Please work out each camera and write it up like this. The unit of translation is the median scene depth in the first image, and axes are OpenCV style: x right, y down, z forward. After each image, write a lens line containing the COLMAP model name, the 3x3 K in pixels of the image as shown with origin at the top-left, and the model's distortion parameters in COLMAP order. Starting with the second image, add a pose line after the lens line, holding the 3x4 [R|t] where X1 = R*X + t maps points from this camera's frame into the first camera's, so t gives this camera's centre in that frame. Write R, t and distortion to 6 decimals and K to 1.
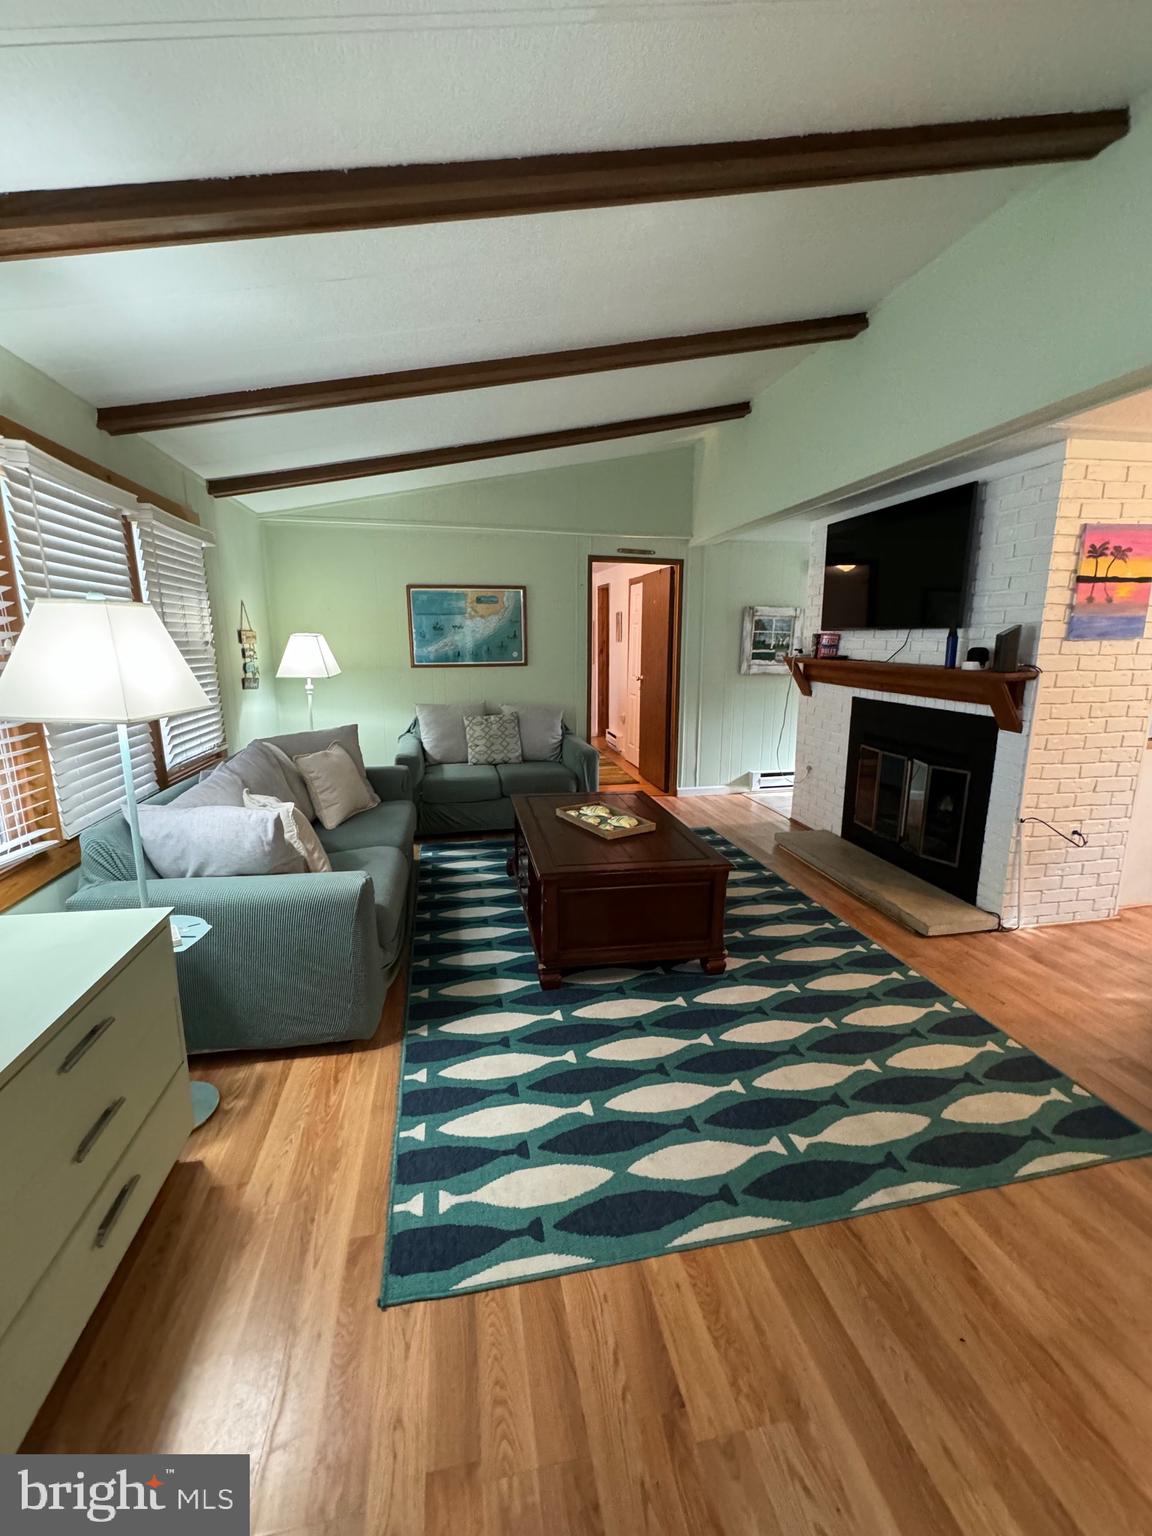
lens RADIAL K [[625.5, 0, 574.7], [0, 625.5, 767.5], [0, 0, 1]] dist [-0.005066, 0.001109]
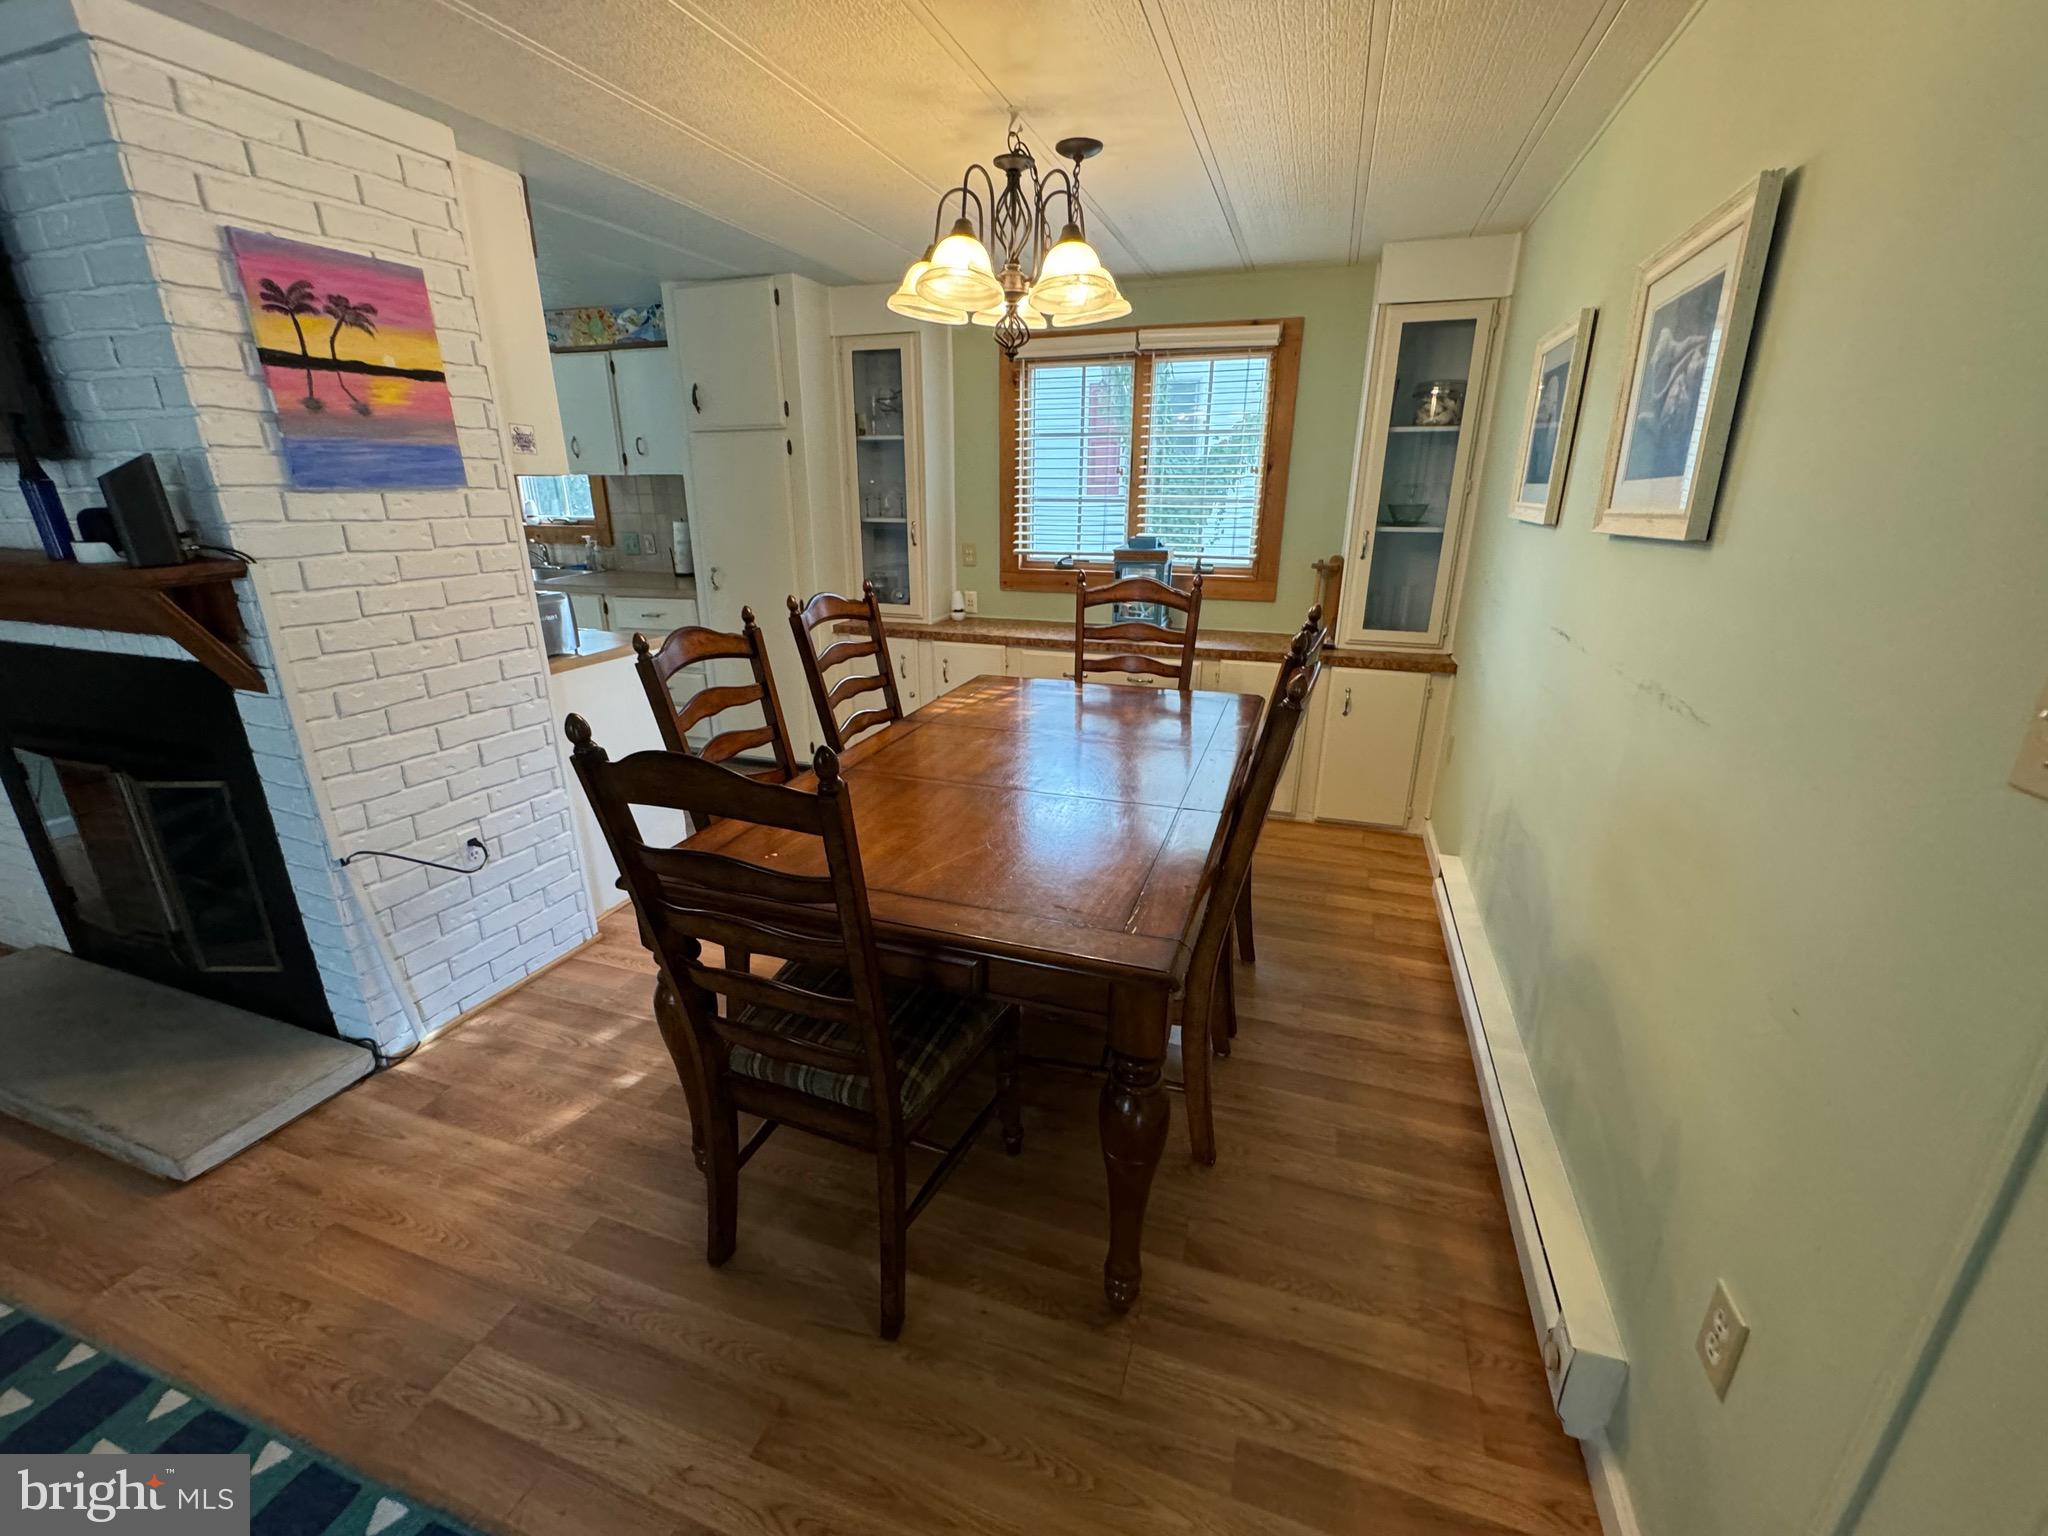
lens RADIAL K [[834.0, 0, 1021.7], [0, 834.0, 767.4], [0, 0, 1]] dist [-0.005066, 0.001109]
pose [[0.505672, -0.267268, 0.820283, 0.485623], [0.168655, 0.963083, 0.209826, -0.037934], [-0.846080, 0.032242, 0.532080, 0.188493]]
